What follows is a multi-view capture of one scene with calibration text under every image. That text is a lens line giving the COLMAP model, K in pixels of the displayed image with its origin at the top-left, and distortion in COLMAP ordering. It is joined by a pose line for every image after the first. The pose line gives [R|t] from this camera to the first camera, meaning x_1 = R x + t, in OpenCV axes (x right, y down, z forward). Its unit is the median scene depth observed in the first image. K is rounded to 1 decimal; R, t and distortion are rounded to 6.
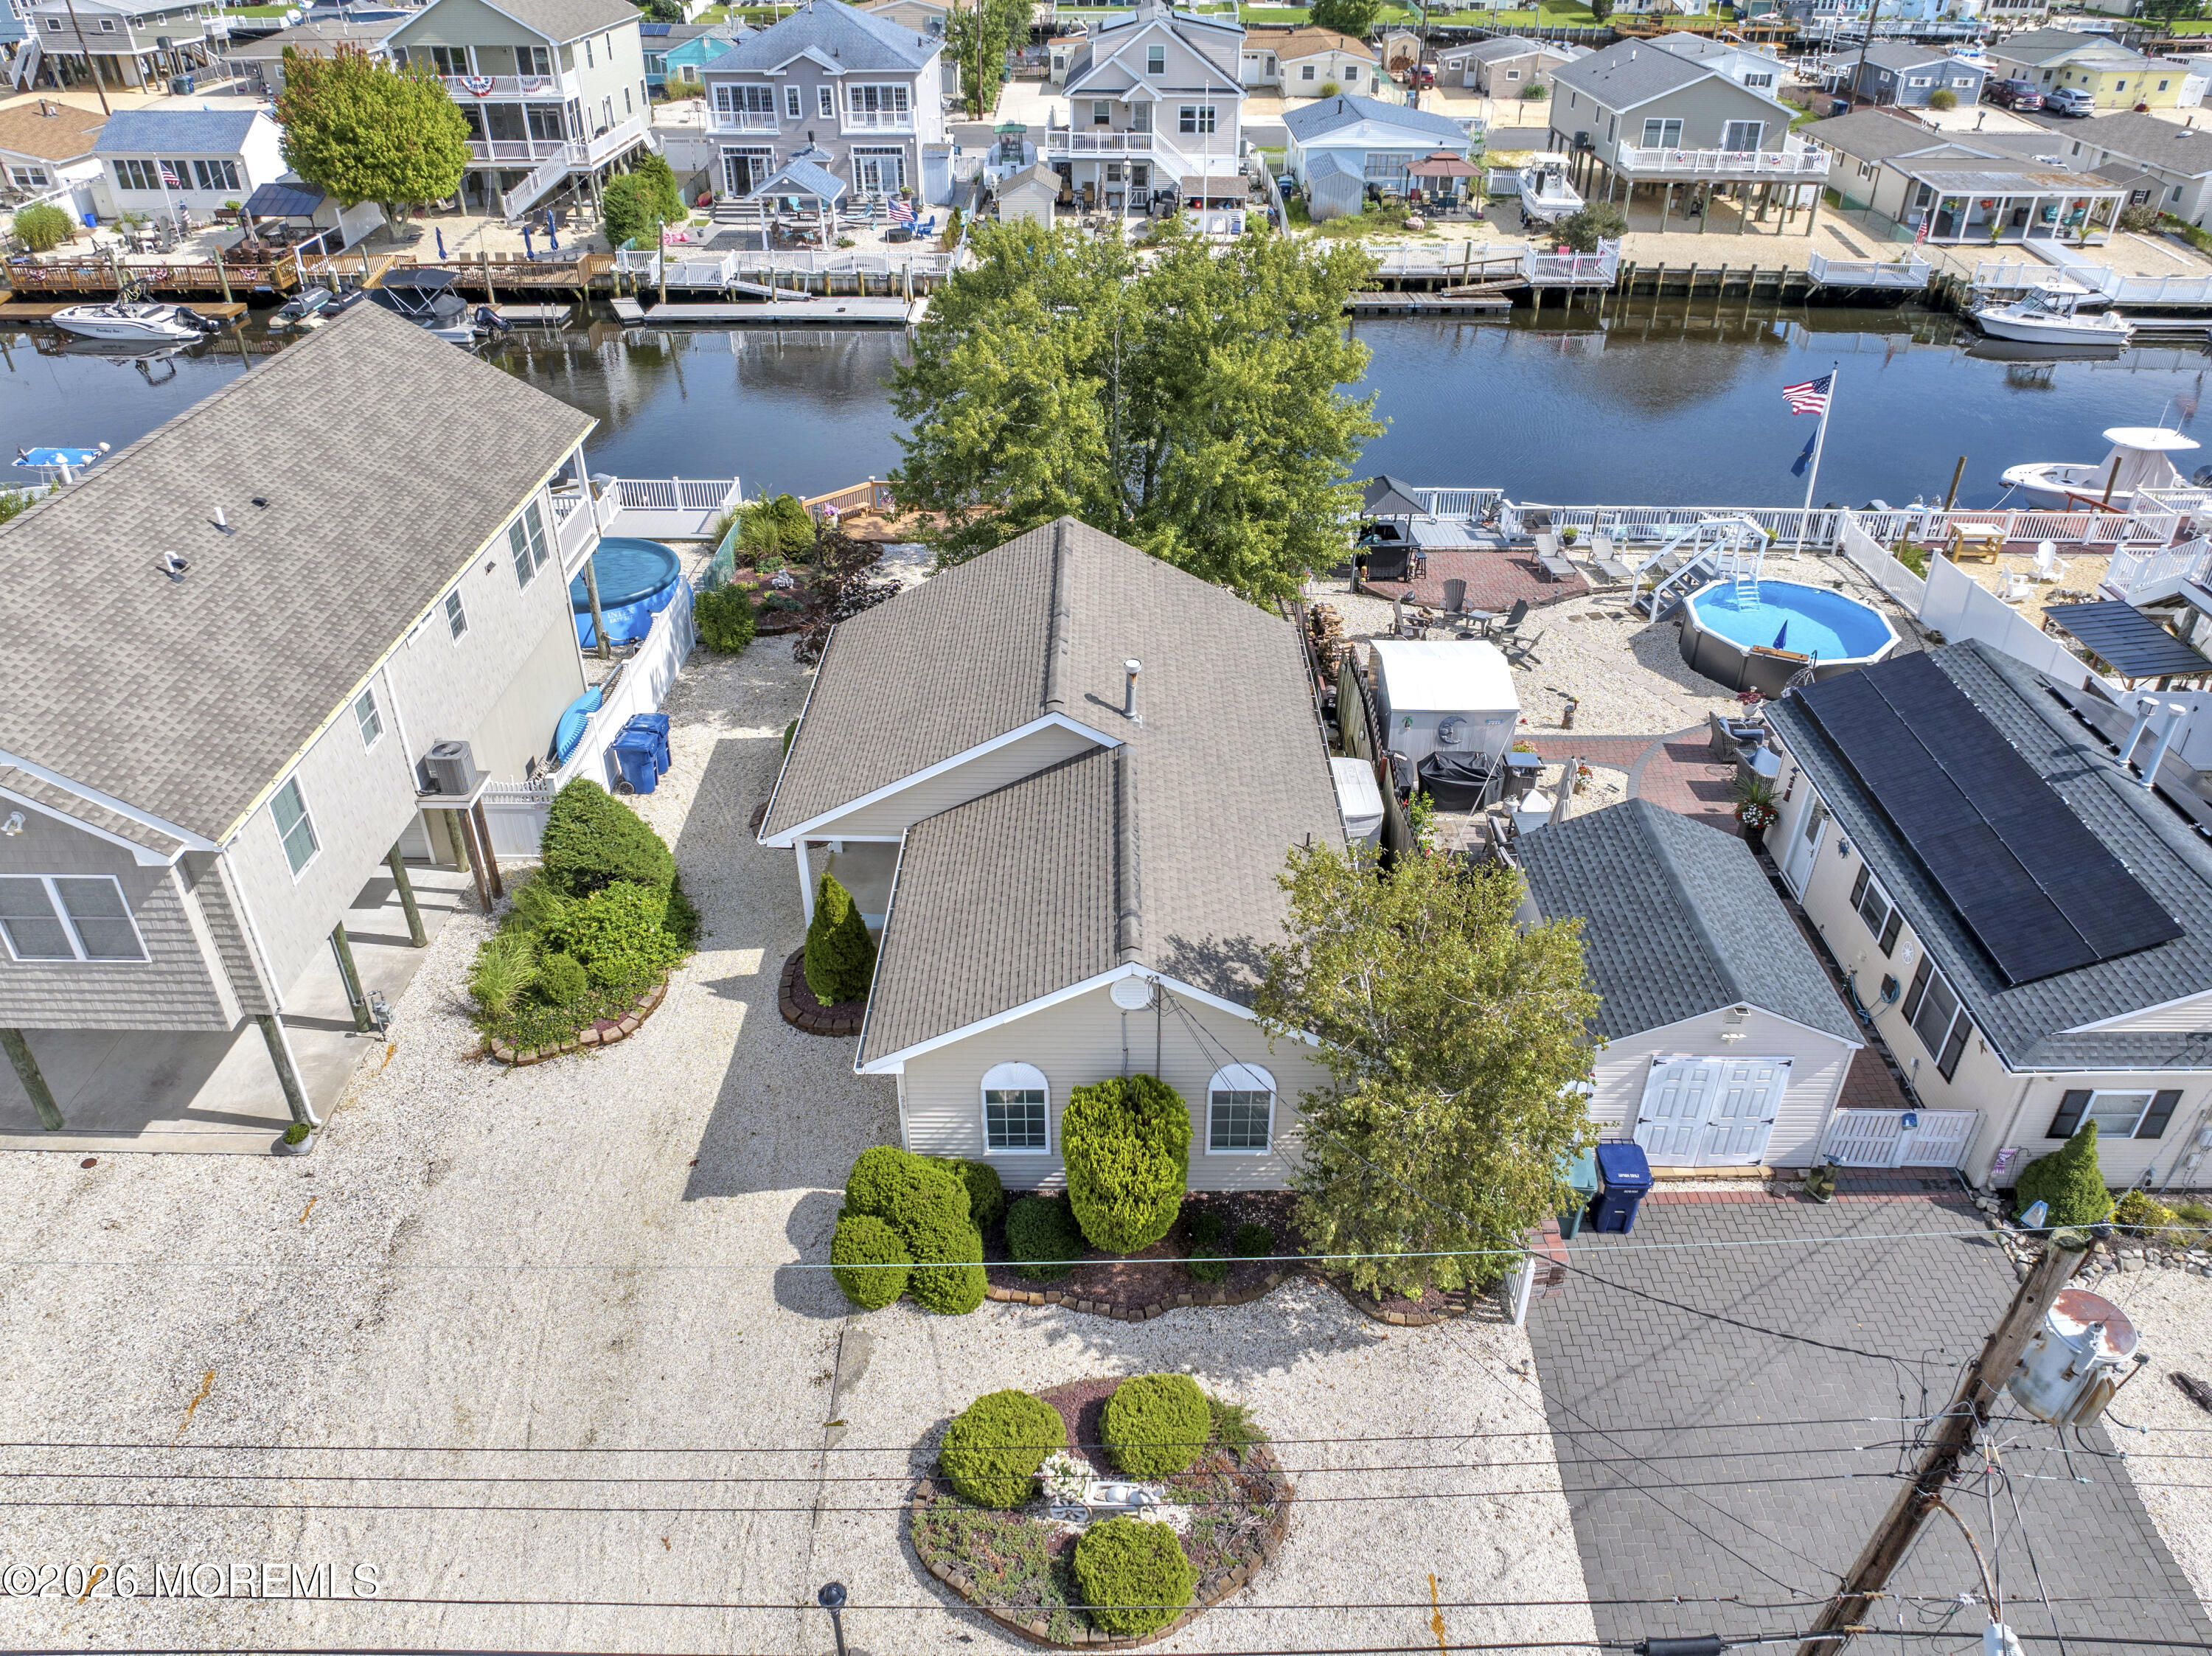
lens RADIAL K [[1555.1, 0, 1117.0], [0, 1555.1, 815.4], [0, 0, 1]] dist [-0.058925, 0.037357]
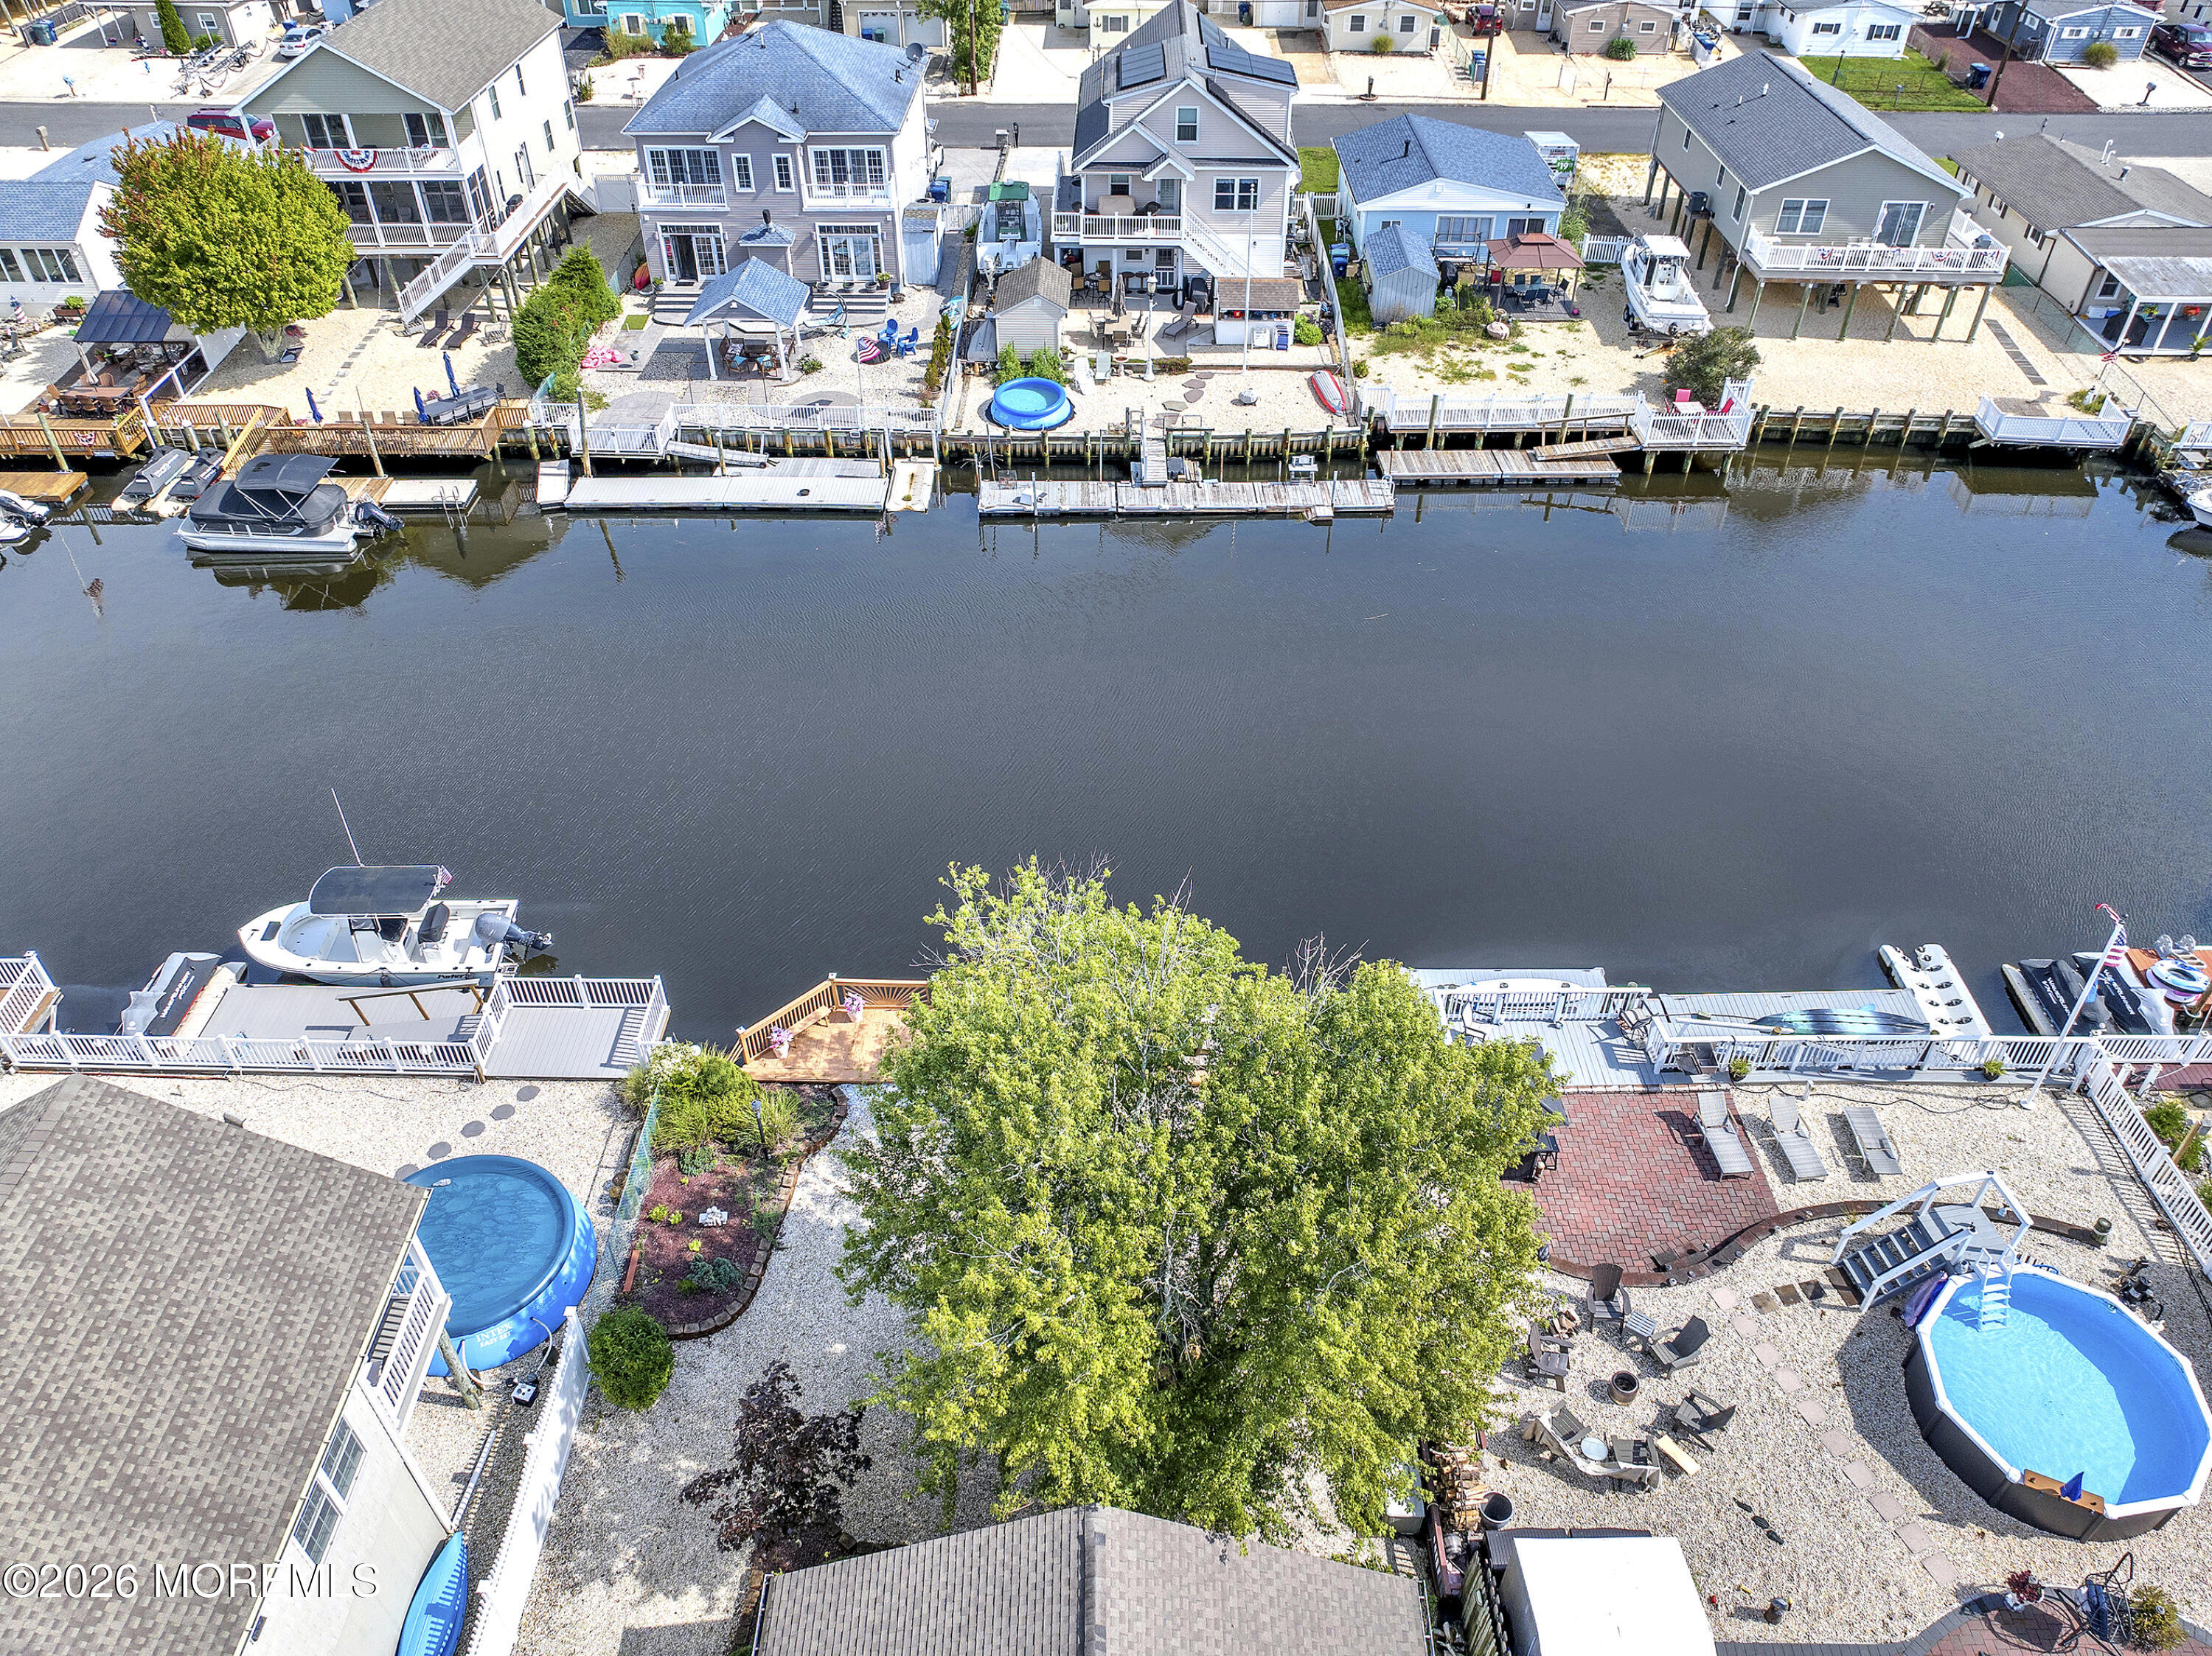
lens RADIAL K [[1555.1, 0, 1114.4], [0, 1555.1, 829.1], [0, 0, 1]] dist [-0.058925, 0.037357]
pose [[0.999988, 0.002700, -0.003993, -0.009916], [-0.002148, 0.991185, 0.132466, -0.253276], [0.004315, -0.132456, 0.991180, 0.158676]]
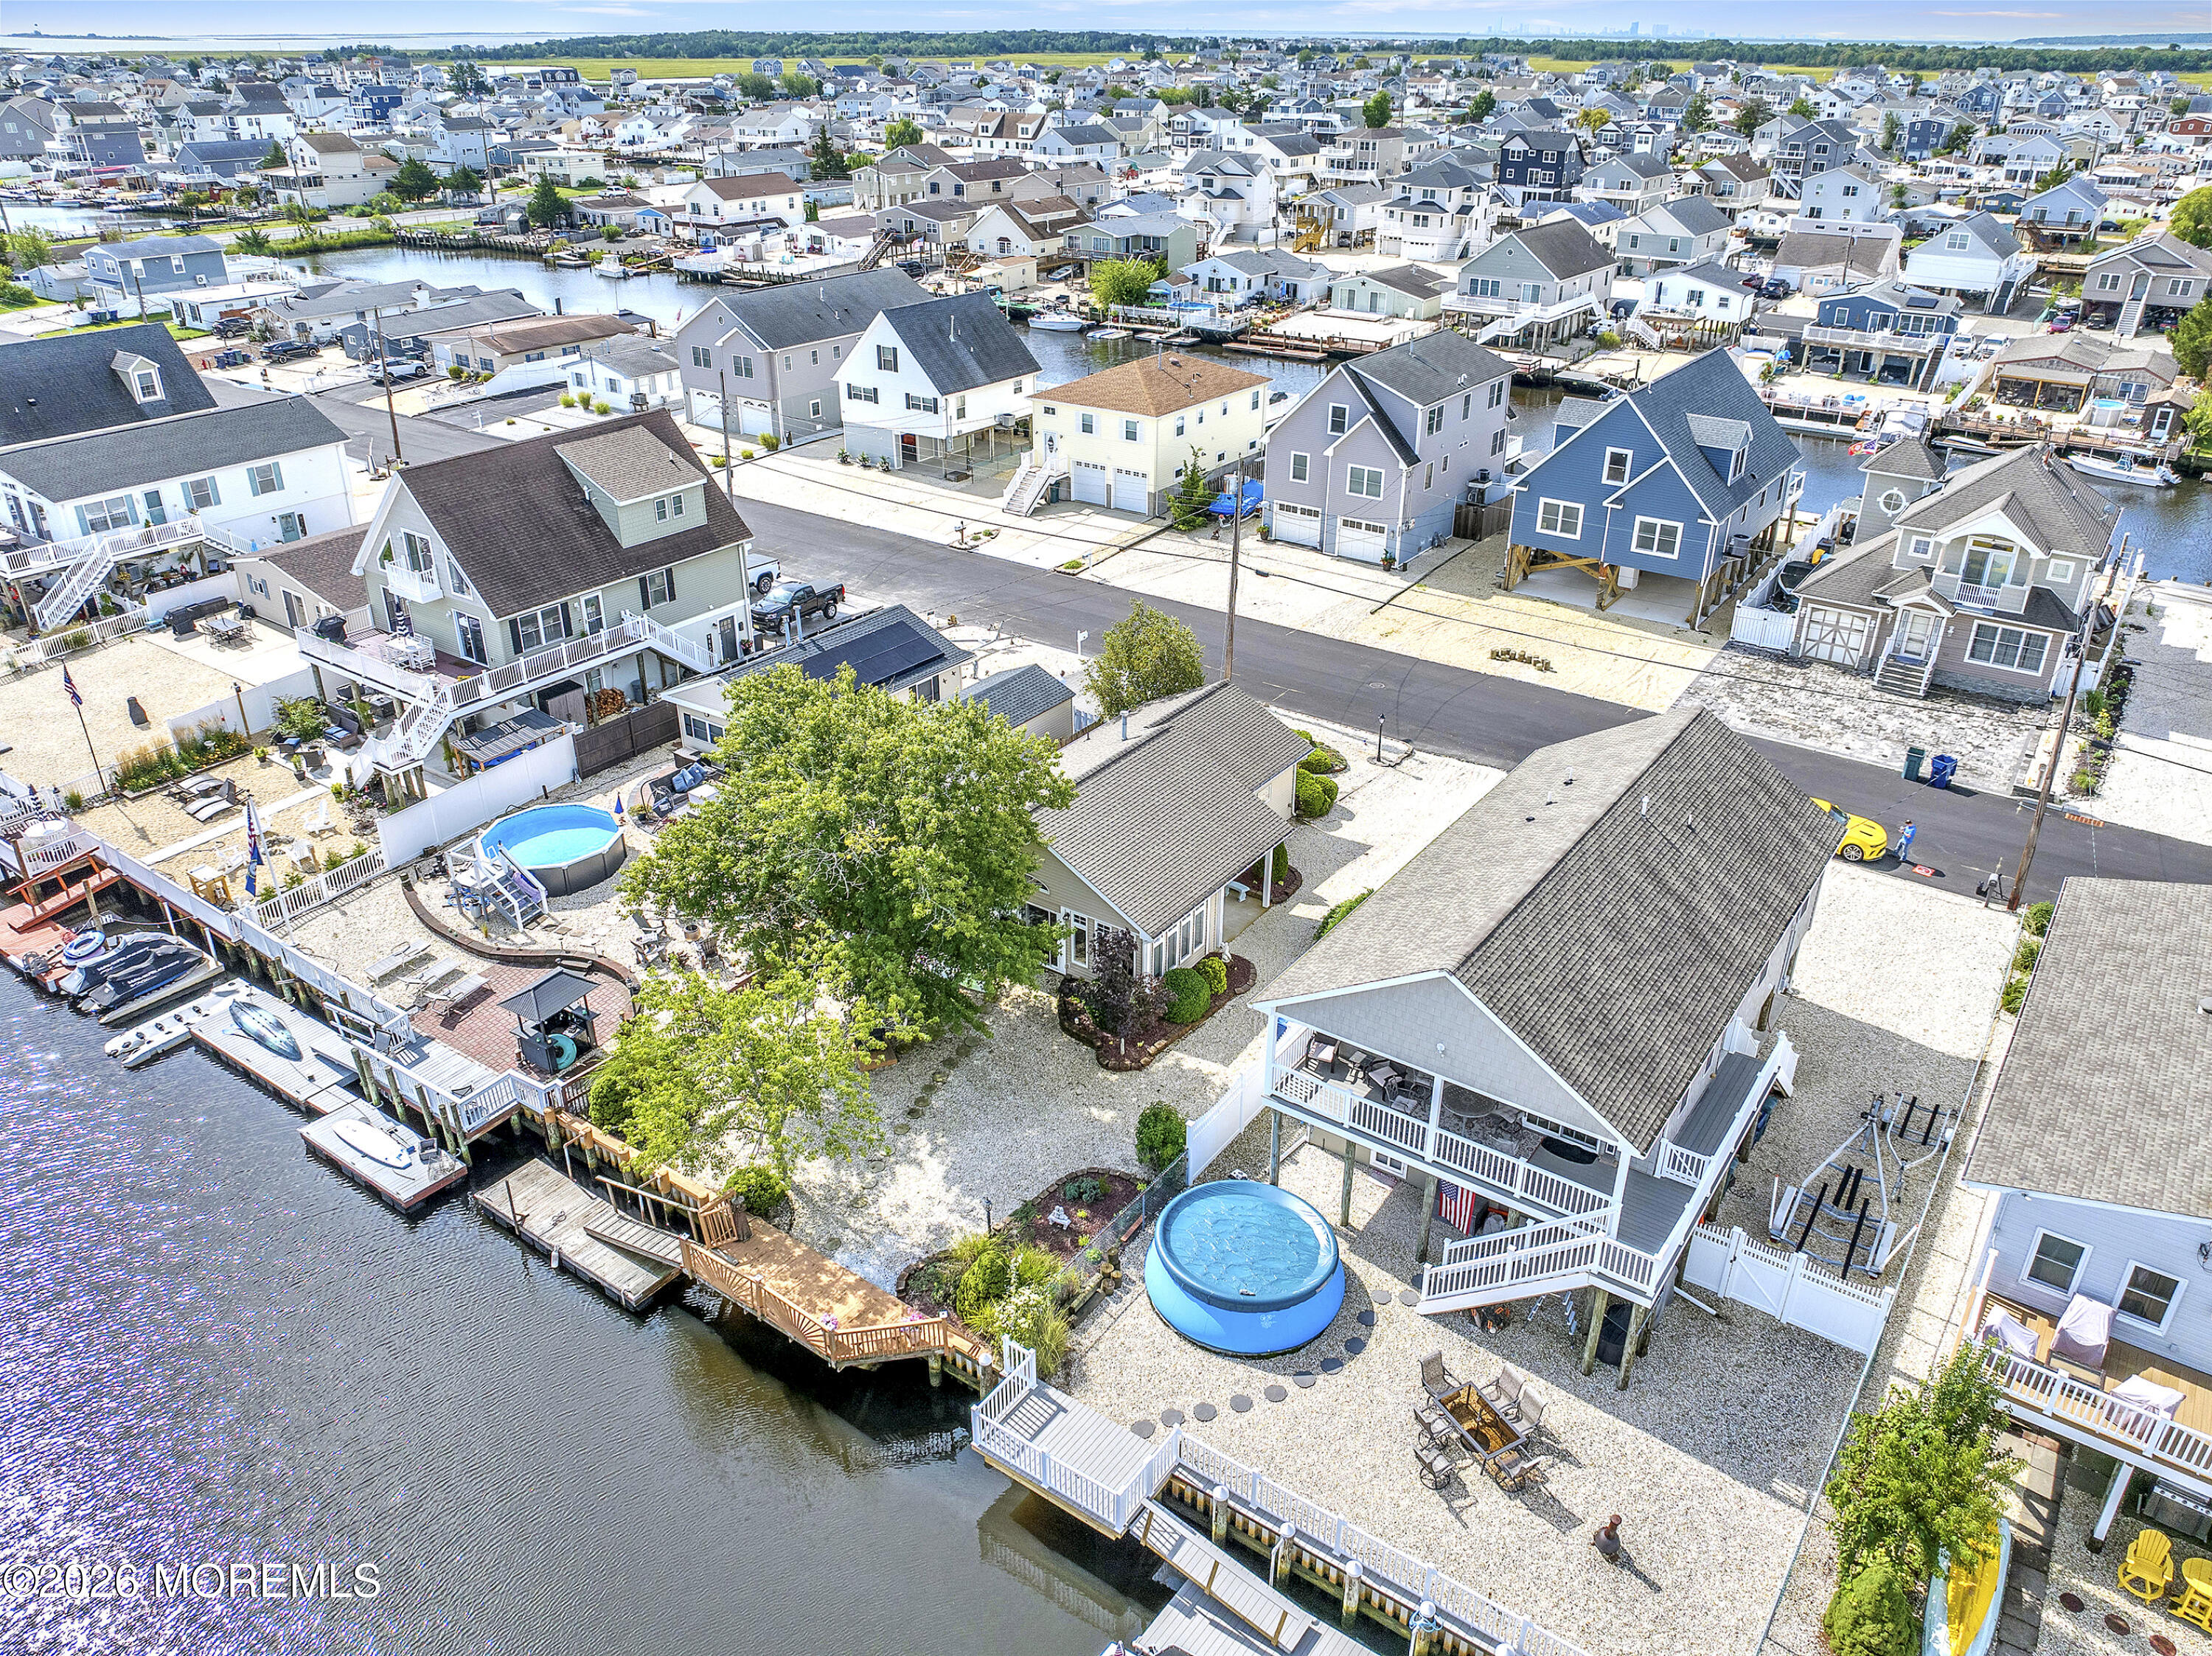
lens RADIAL K [[1555.1, 0, 1108.7], [0, 1555.1, 830.0], [0, 0, 1]] dist [-0.058925, 0.037357]
pose [[-0.812684, -0.272551, 0.515035, -0.372500], [0.311232, 0.544205, 0.779087, -0.559018], [-0.492625, 0.793446, -0.357440, 0.646333]]
